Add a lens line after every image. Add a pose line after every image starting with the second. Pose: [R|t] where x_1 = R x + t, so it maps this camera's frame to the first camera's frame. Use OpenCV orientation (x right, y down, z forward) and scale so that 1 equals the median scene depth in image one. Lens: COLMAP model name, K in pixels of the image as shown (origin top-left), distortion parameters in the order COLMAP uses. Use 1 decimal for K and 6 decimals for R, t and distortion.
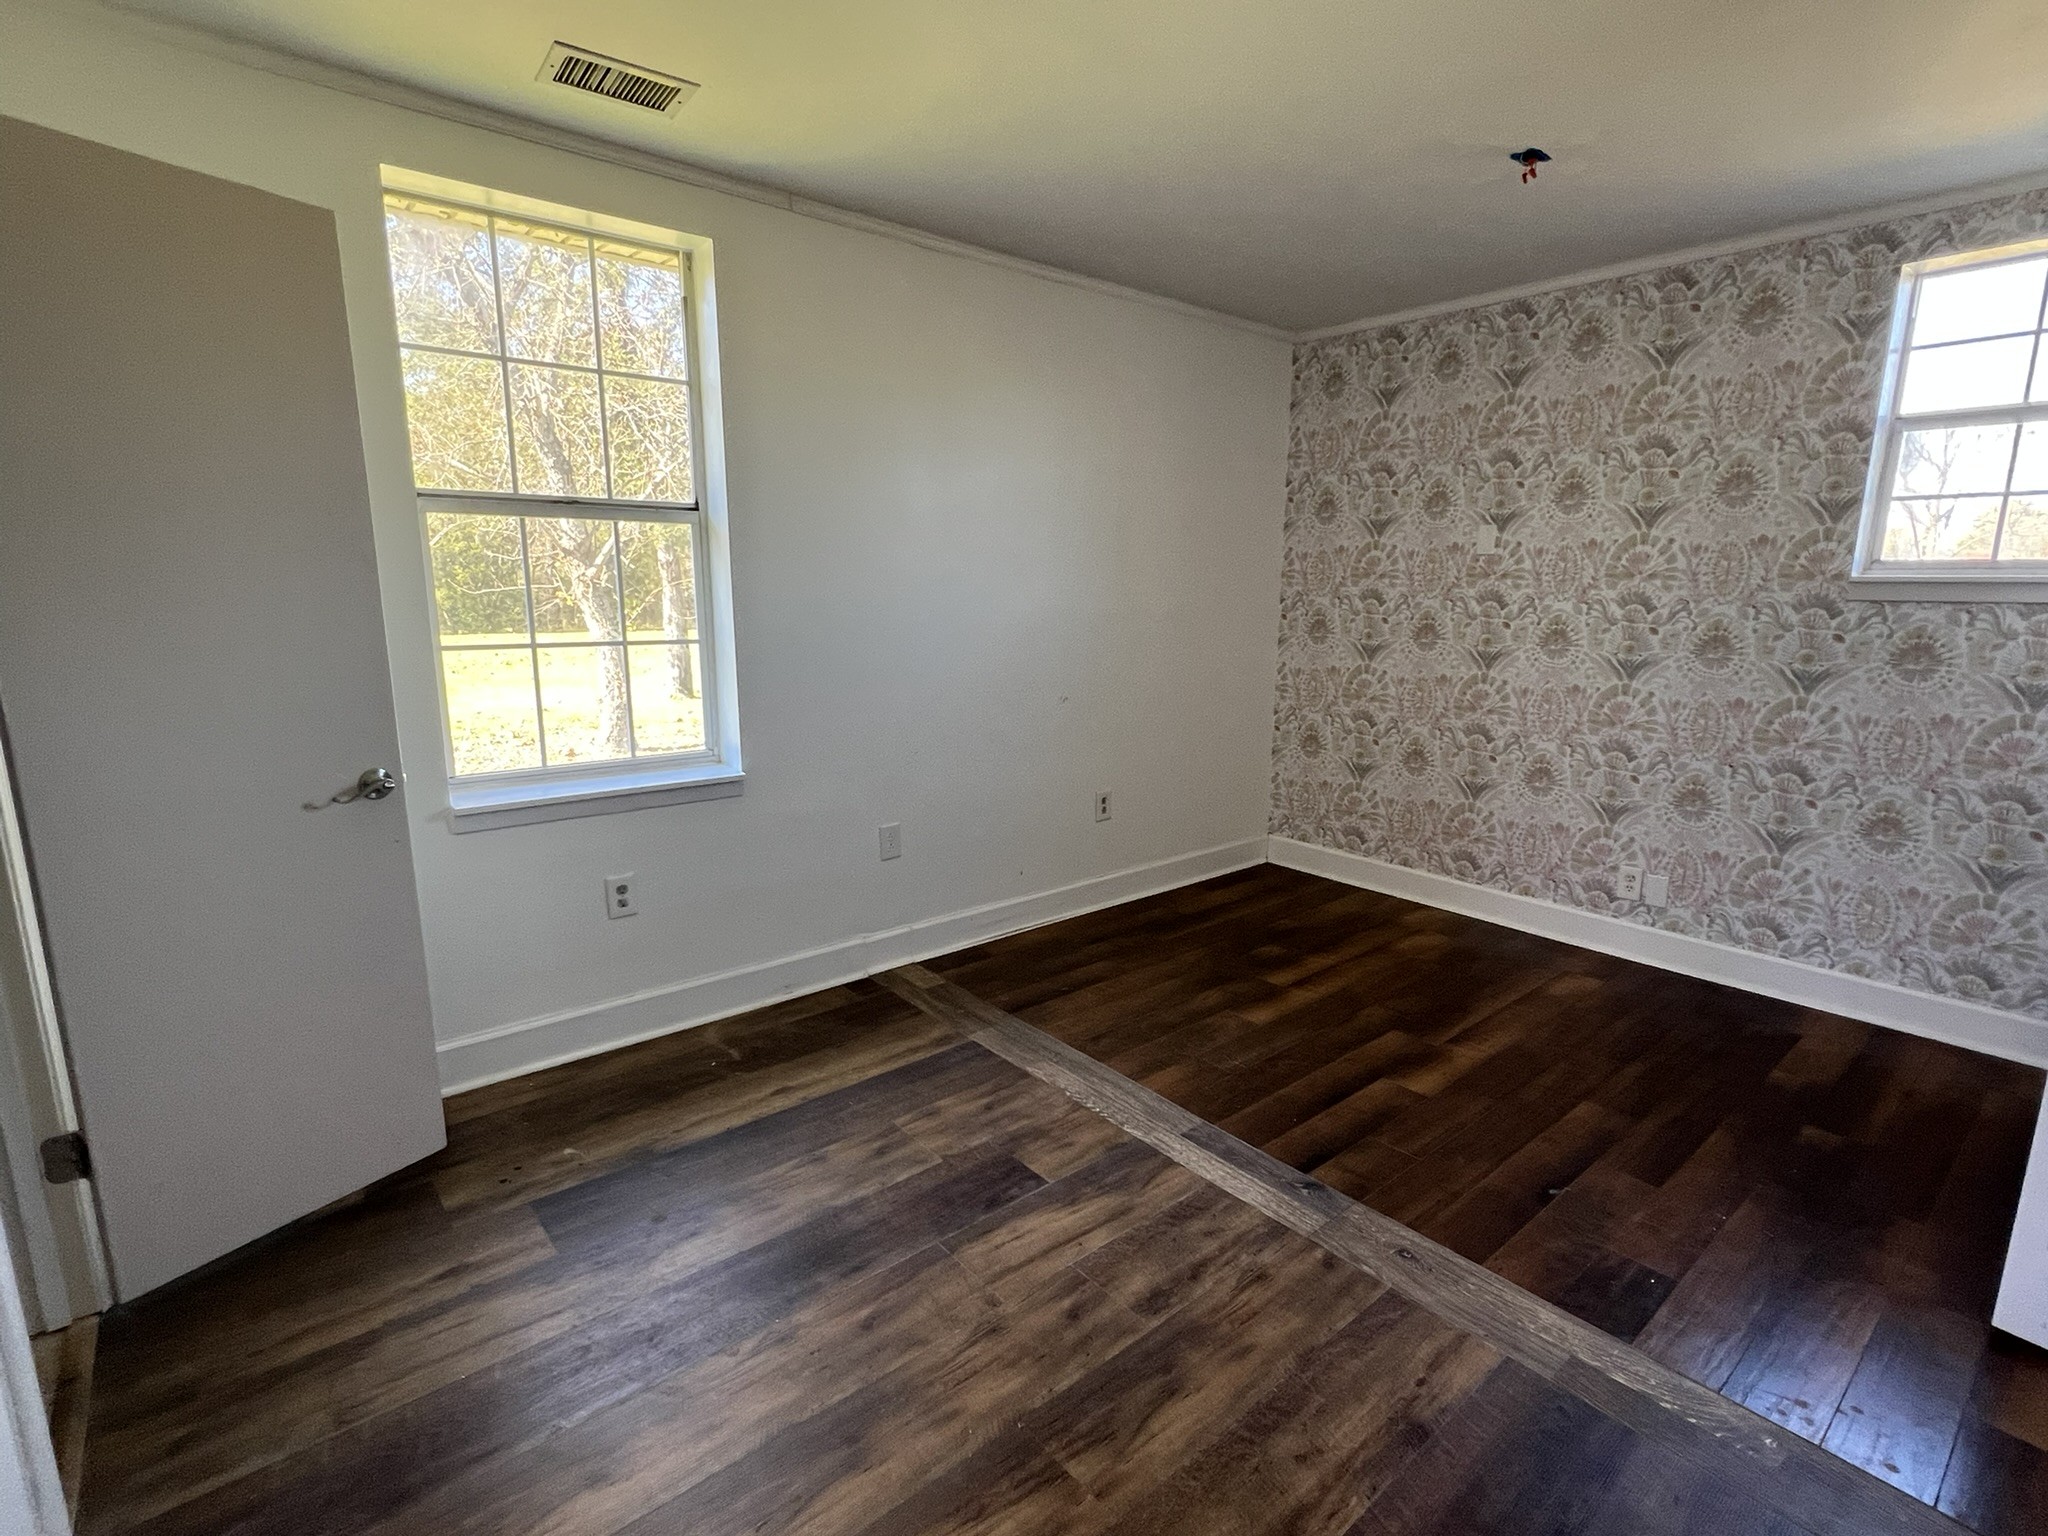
lens RADIAL K [[952.7, 0, 1024.0], [0, 952.7, 768.0], [0, 0, 1]] dist [0.000992, 0.000560]
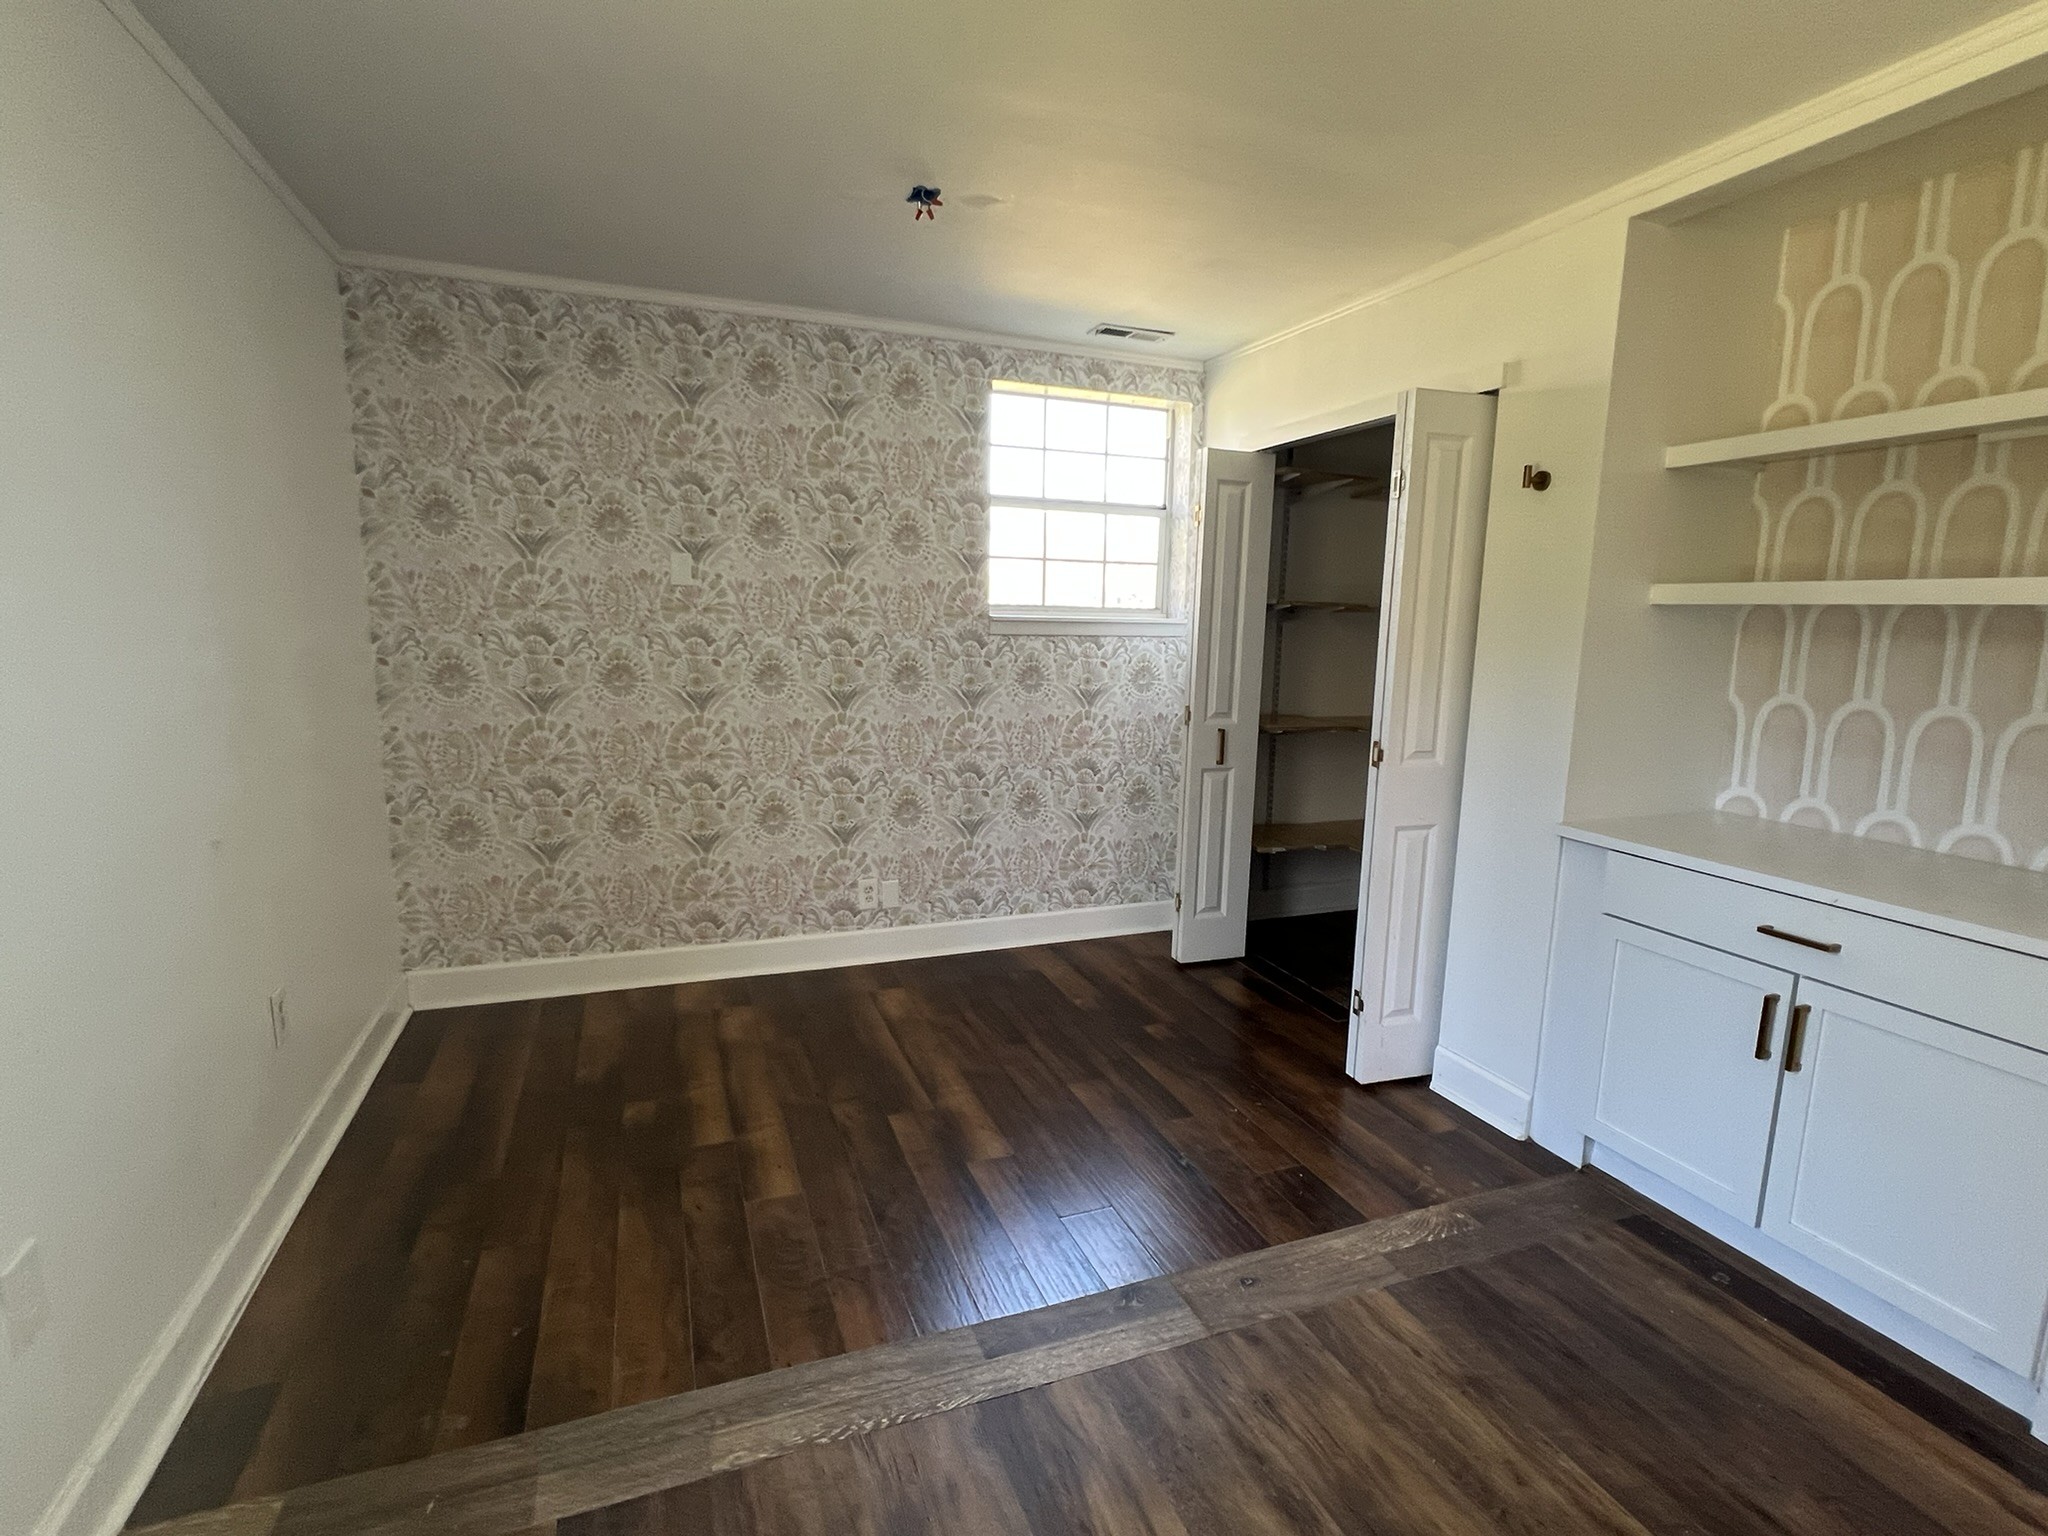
lens RADIAL K [[1027.6, 0, 780.2], [0, 1027.6, 787.2], [0, 0, 1]] dist [0.020338, -0.038186]
pose [[0.342131, -0.153081, 0.927099, -0.448856], [0.166599, 0.980891, 0.100482, -0.128583], [-0.924765, 0.120076, 0.361097, 0.631372]]
